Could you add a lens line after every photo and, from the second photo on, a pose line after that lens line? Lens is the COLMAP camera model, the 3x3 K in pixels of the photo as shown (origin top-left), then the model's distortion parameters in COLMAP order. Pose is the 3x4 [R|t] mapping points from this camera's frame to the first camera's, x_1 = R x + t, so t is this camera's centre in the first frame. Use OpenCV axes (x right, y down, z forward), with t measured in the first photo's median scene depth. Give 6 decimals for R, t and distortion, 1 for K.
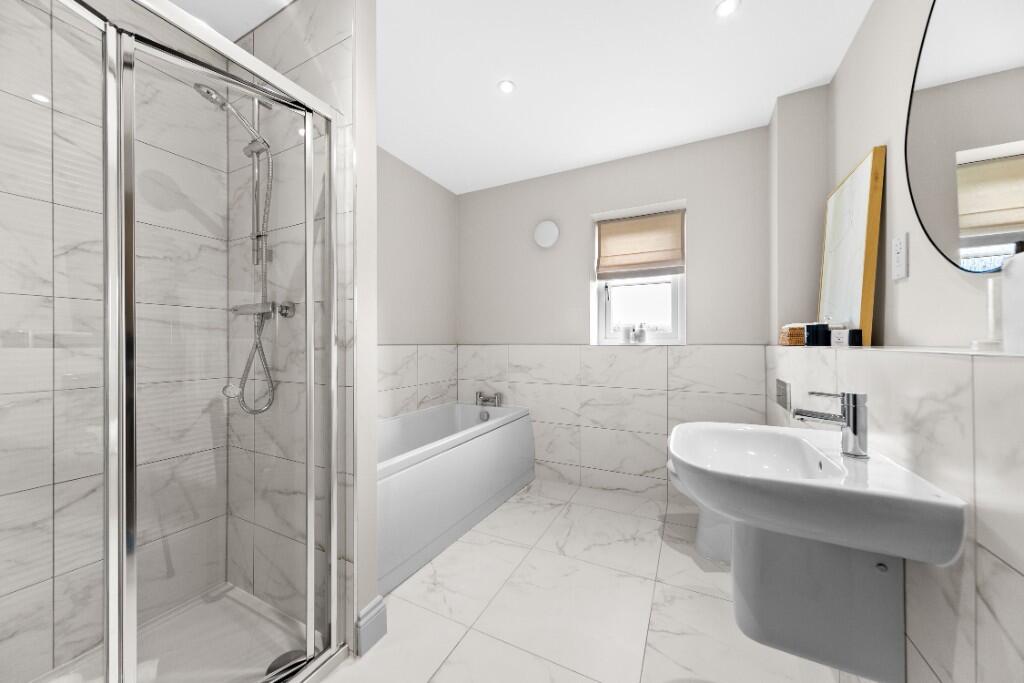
lens RADIAL K [[351.9, 0, 506.6], [0, 351.9, 347.7], [0, 0, 1]] dist [0.001193, 0.000061]
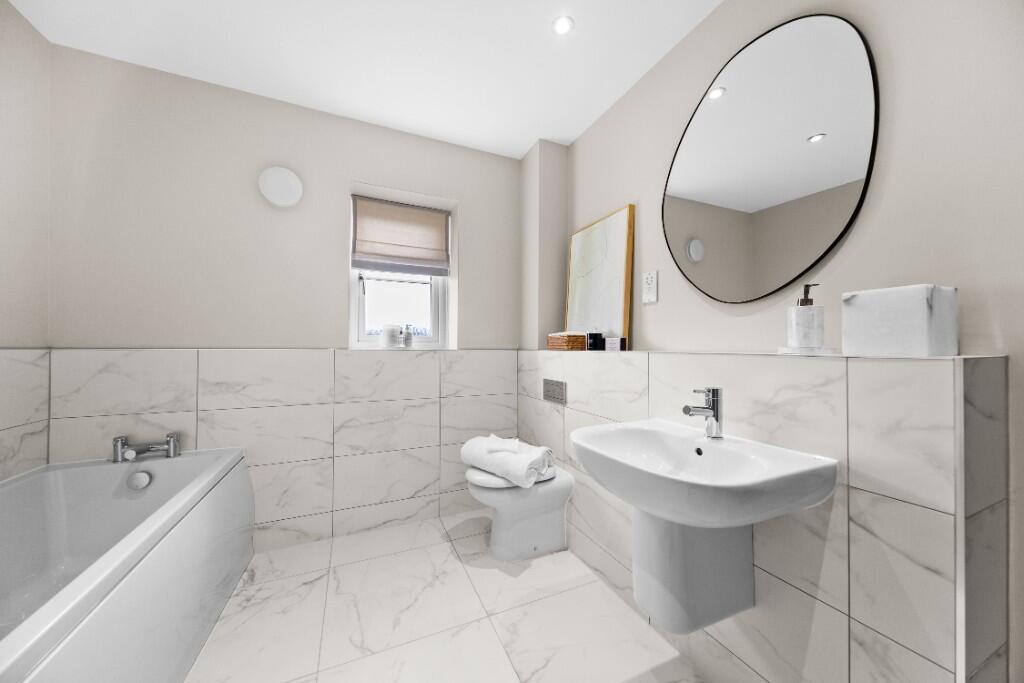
lens RADIAL K [[351.9, 0, 506.6], [0, 351.9, 347.7], [0, 0, 1]] dist [0.001193, 0.000061]
pose [[0.633083, 0.003952, 0.774073, -0.150933], [0.004781, 0.999948, -0.009015, -0.002733], [-0.774069, 0.009408, 0.633032, 0.256522]]
